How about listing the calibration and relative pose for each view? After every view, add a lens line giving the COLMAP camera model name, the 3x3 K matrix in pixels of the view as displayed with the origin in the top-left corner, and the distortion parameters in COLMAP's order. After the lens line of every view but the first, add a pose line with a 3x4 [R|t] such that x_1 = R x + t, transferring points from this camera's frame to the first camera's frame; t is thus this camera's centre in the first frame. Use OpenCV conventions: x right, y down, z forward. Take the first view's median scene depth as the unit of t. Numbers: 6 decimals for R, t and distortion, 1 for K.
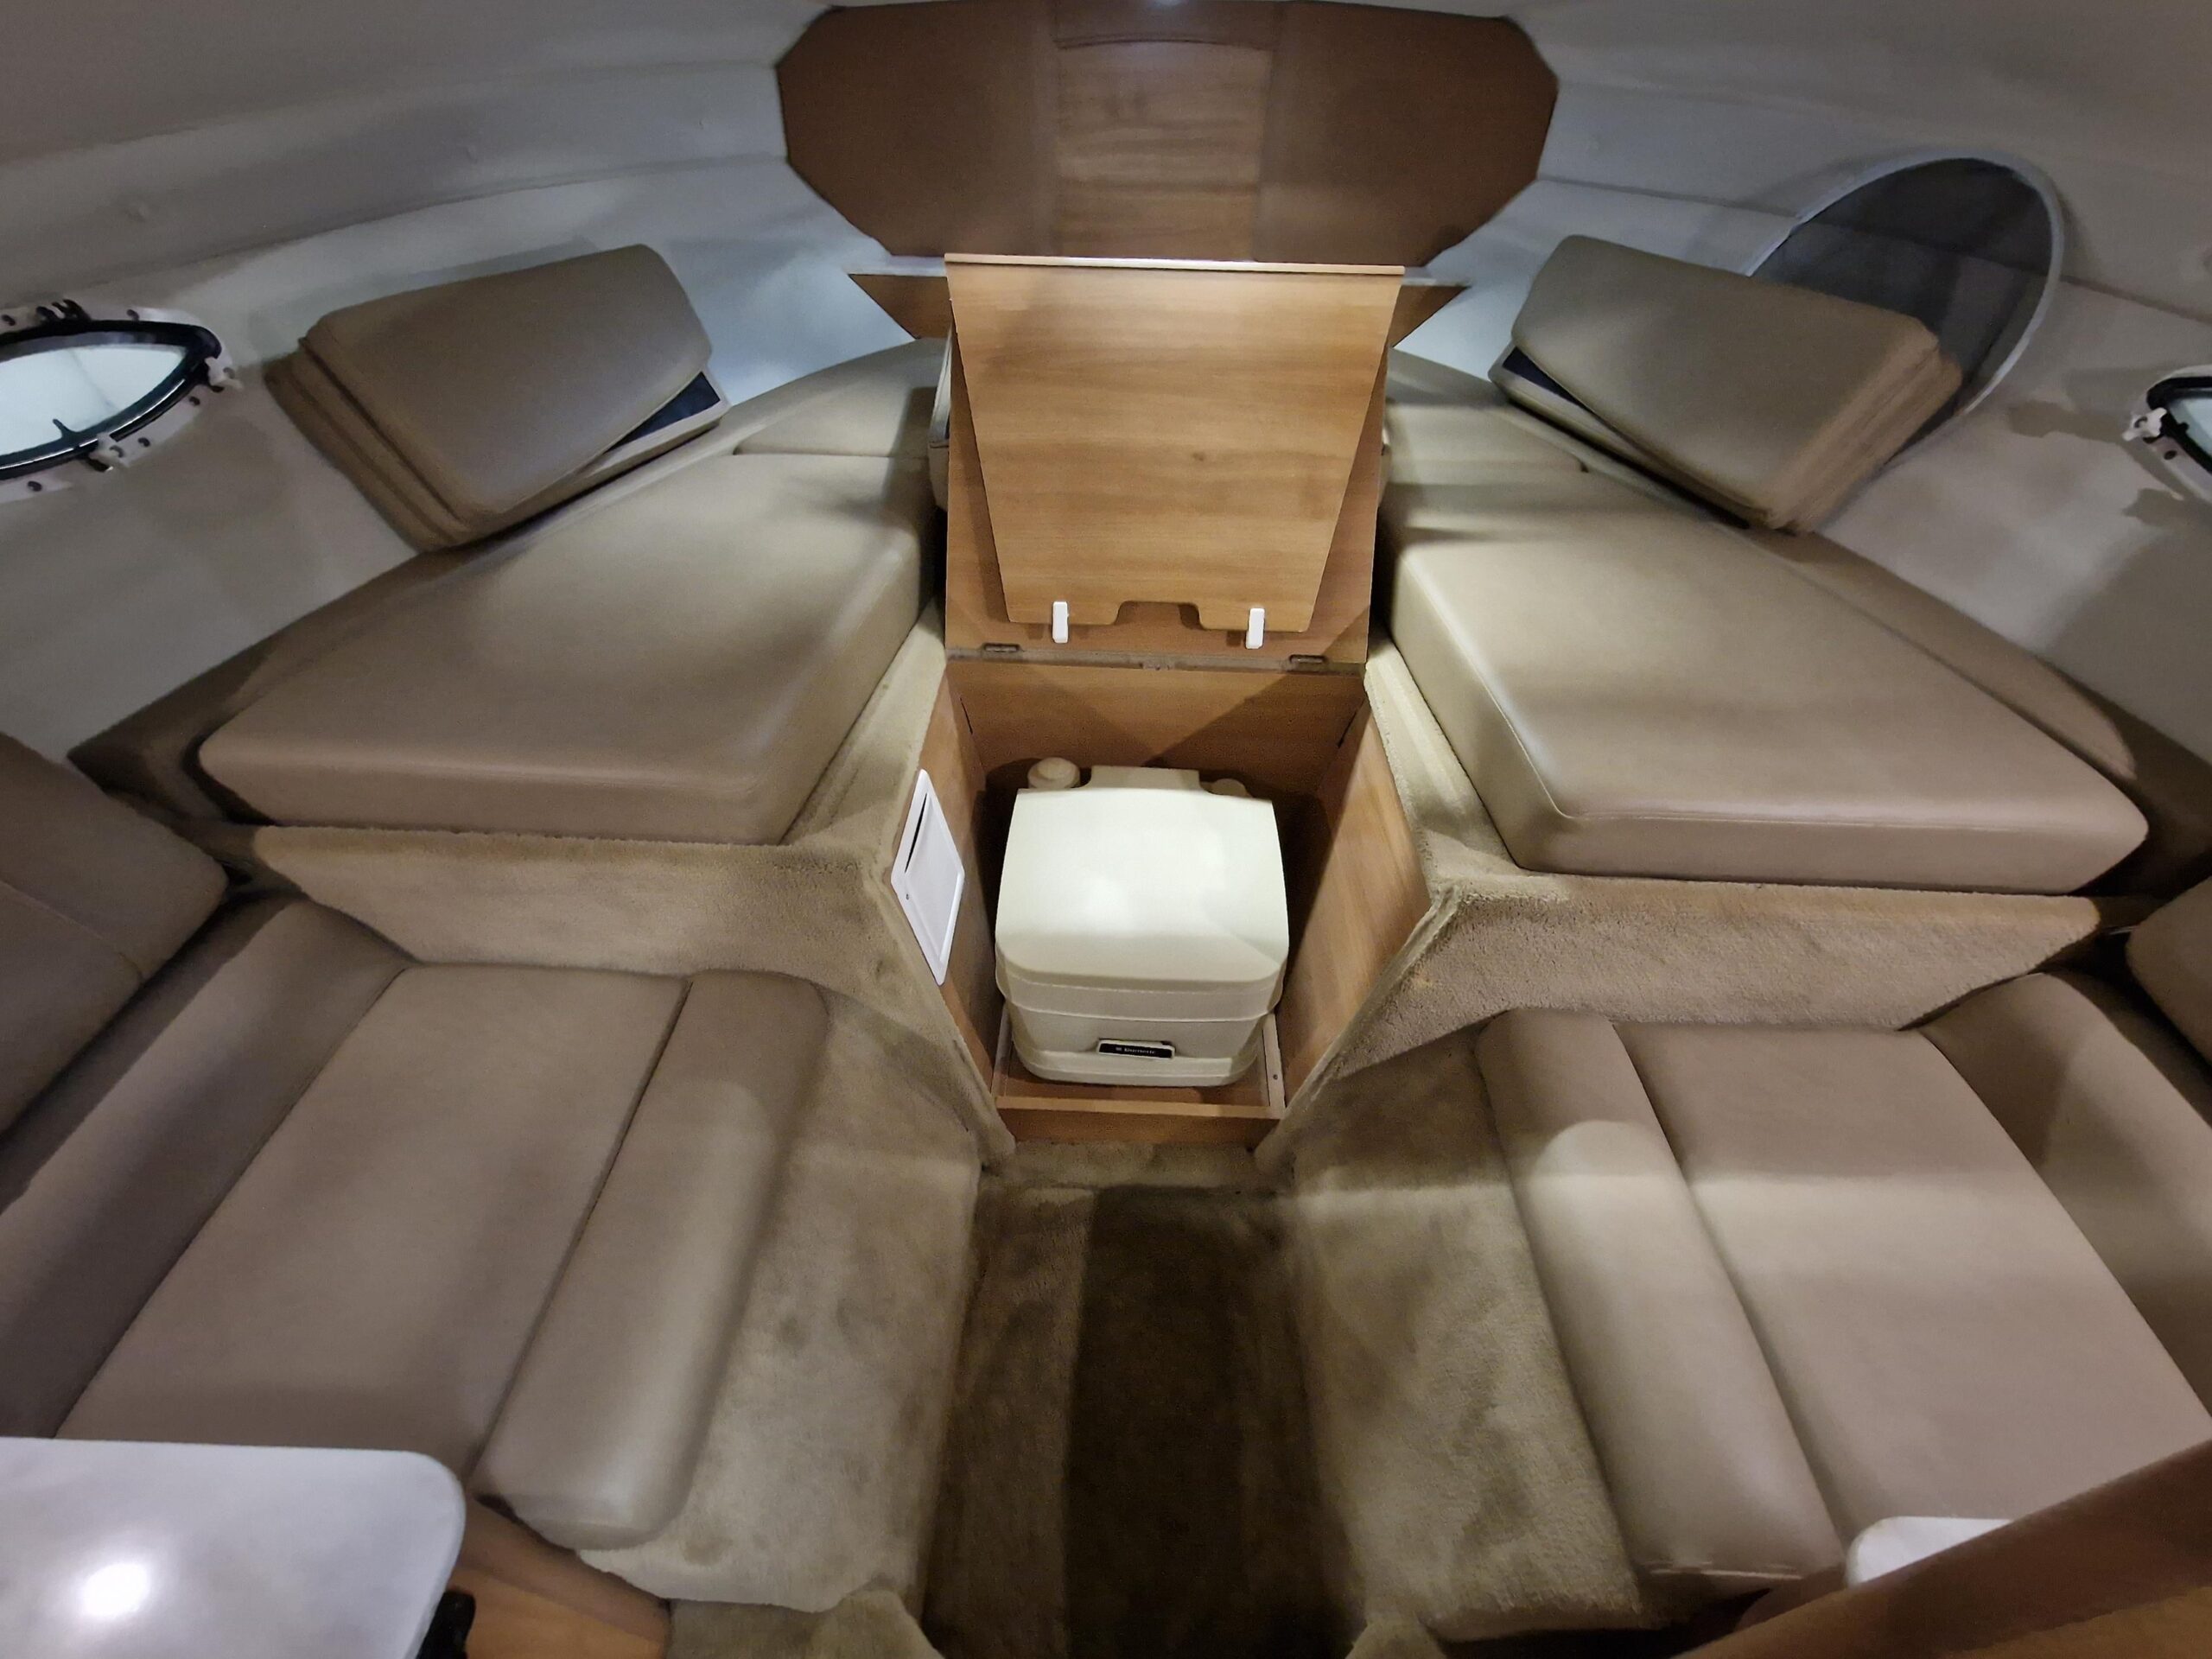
lens RADIAL K [[896.3, 0, 1093.7], [0, 896.3, 839.1], [0, 0, 1]] dist [0.010965, -0.008083]
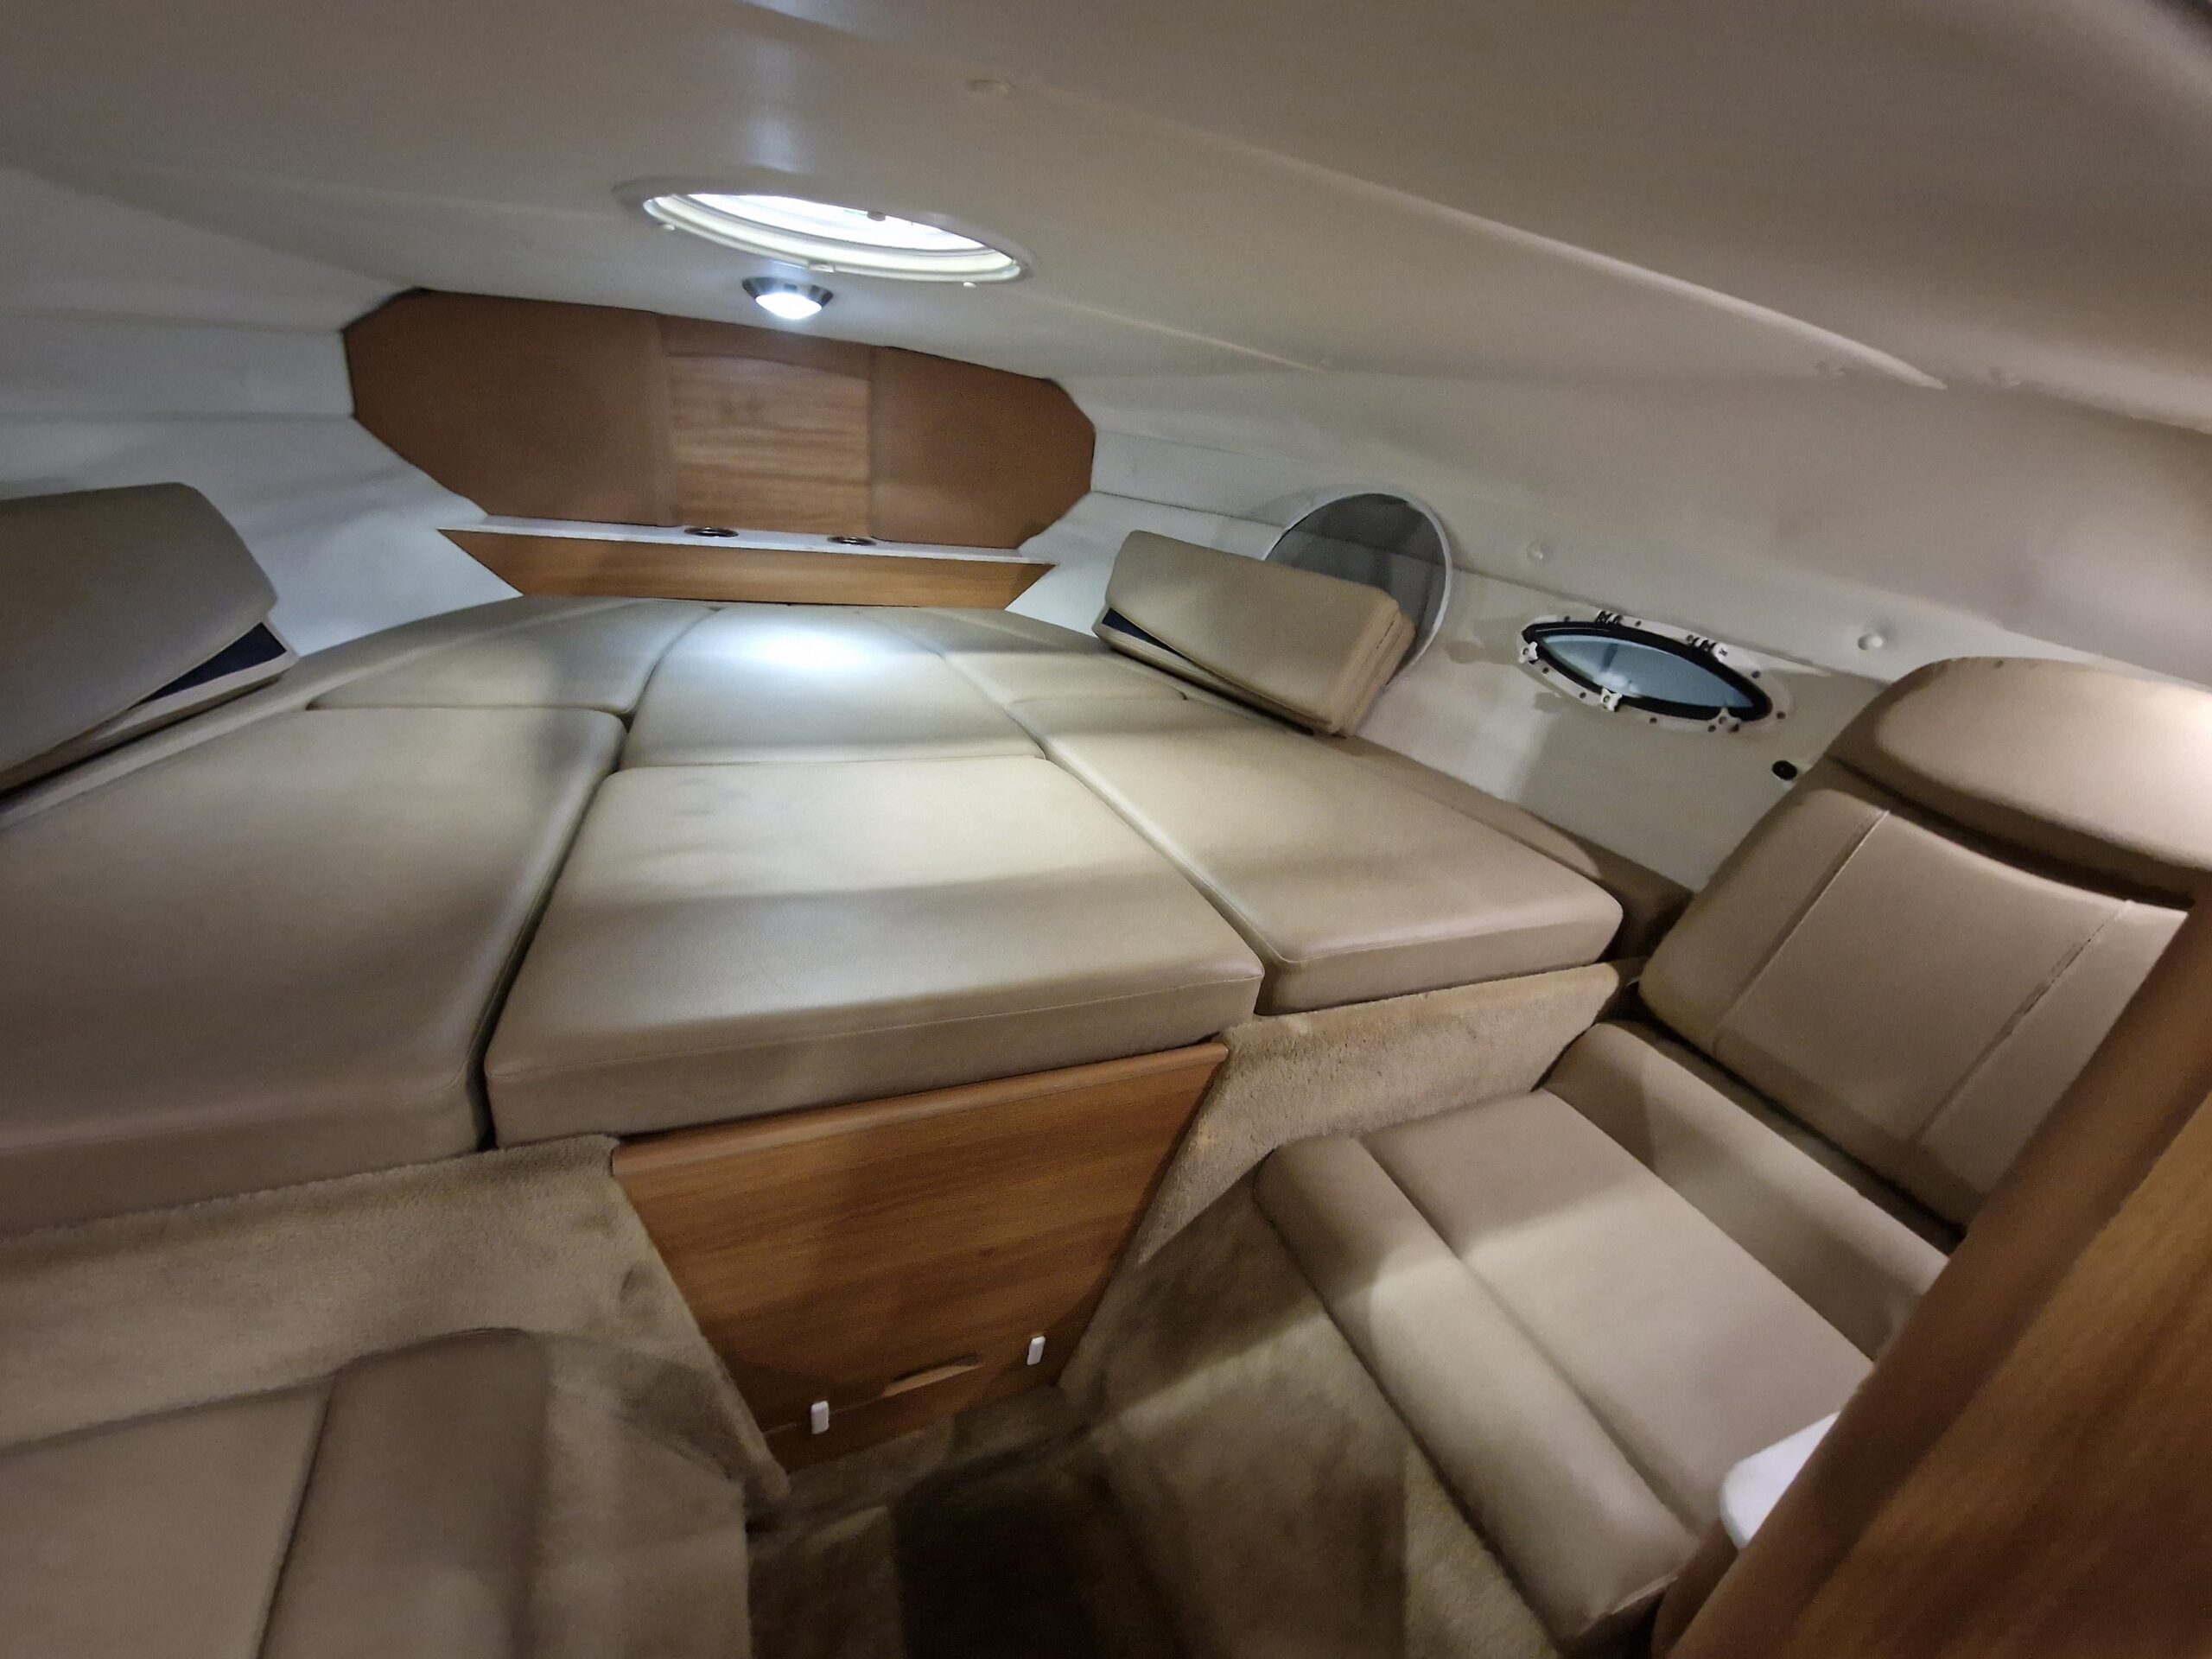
lens RADIAL K [[896.3, 0, 1093.7], [0, 896.3, 839.1], [0, 0, 1]] dist [0.010965, -0.008083]
pose [[0.901880, -0.094933, 0.421427, -0.141072], [0.199393, 0.956899, -0.211158, 0.013812], [-0.383217, 0.274468, 0.881936, 0.016607]]
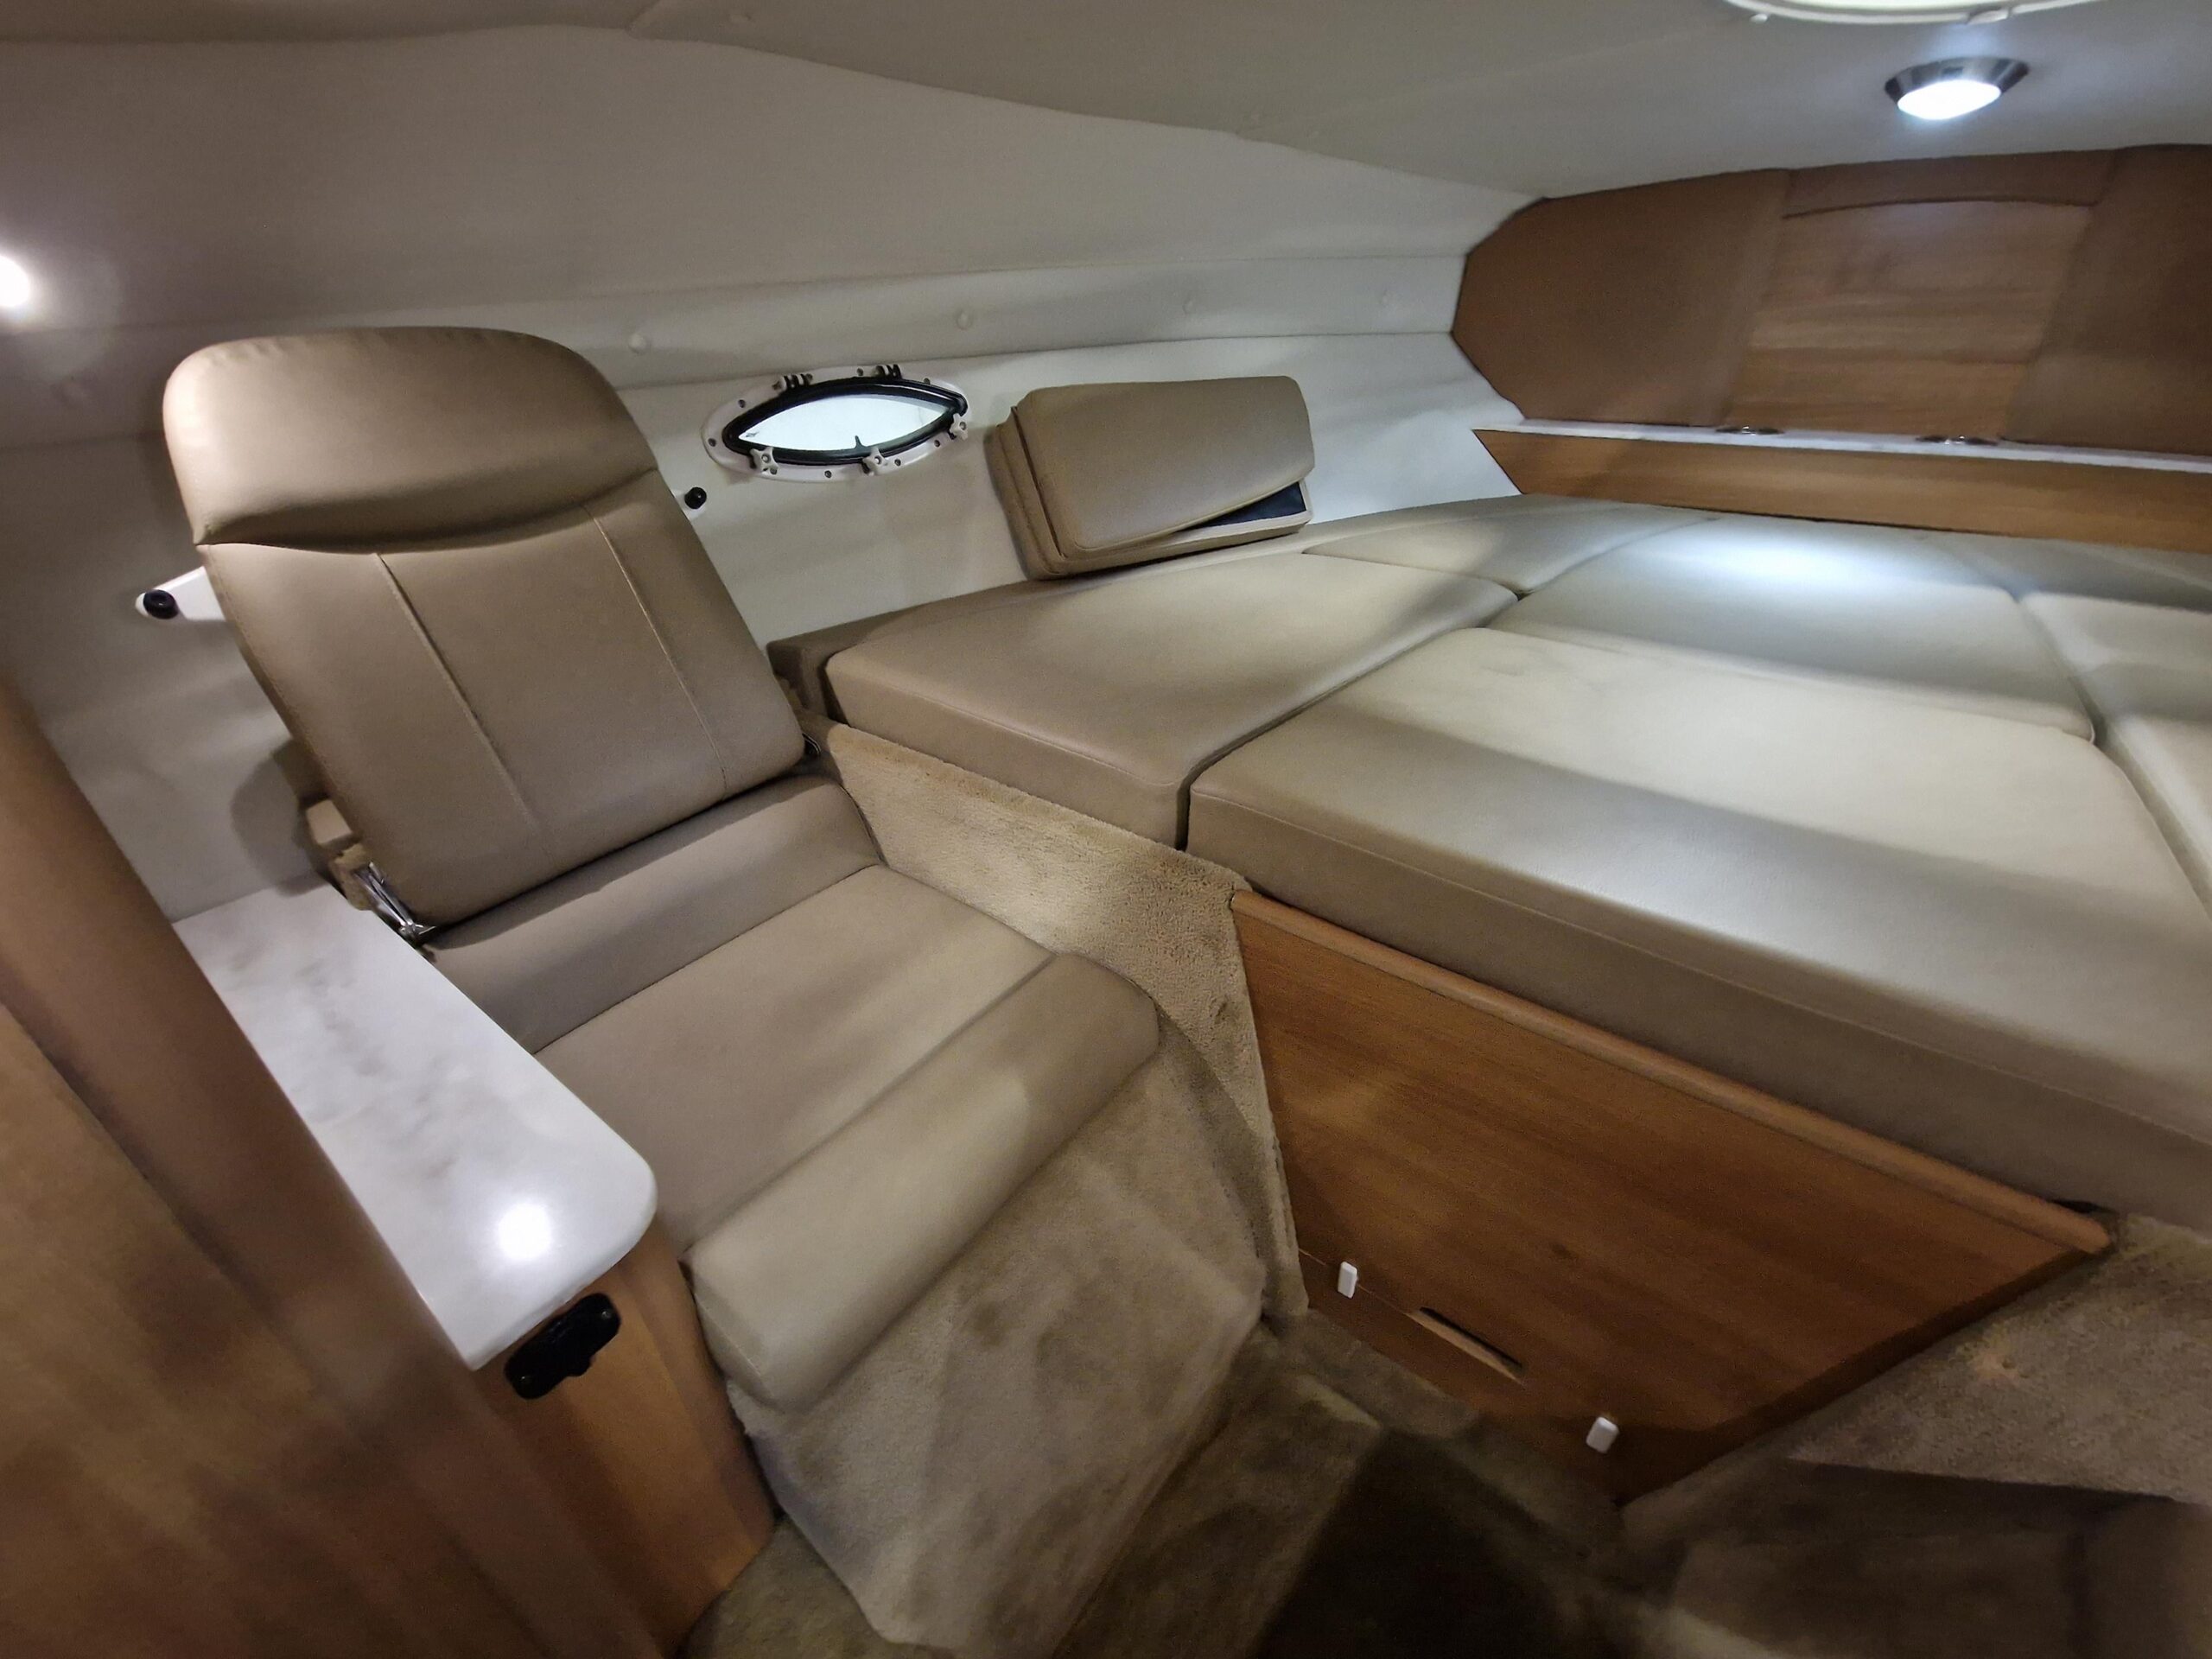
lens RADIAL K [[896.3, 0, 1093.7], [0, 896.3, 839.1], [0, 0, 1]] dist [0.010965, -0.008083]
pose [[0.804715, 0.278890, -0.524075, 0.078218], [-0.376799, 0.922119, -0.087862, 0.096202], [0.458755, 0.268175, 0.847128, 0.095849]]
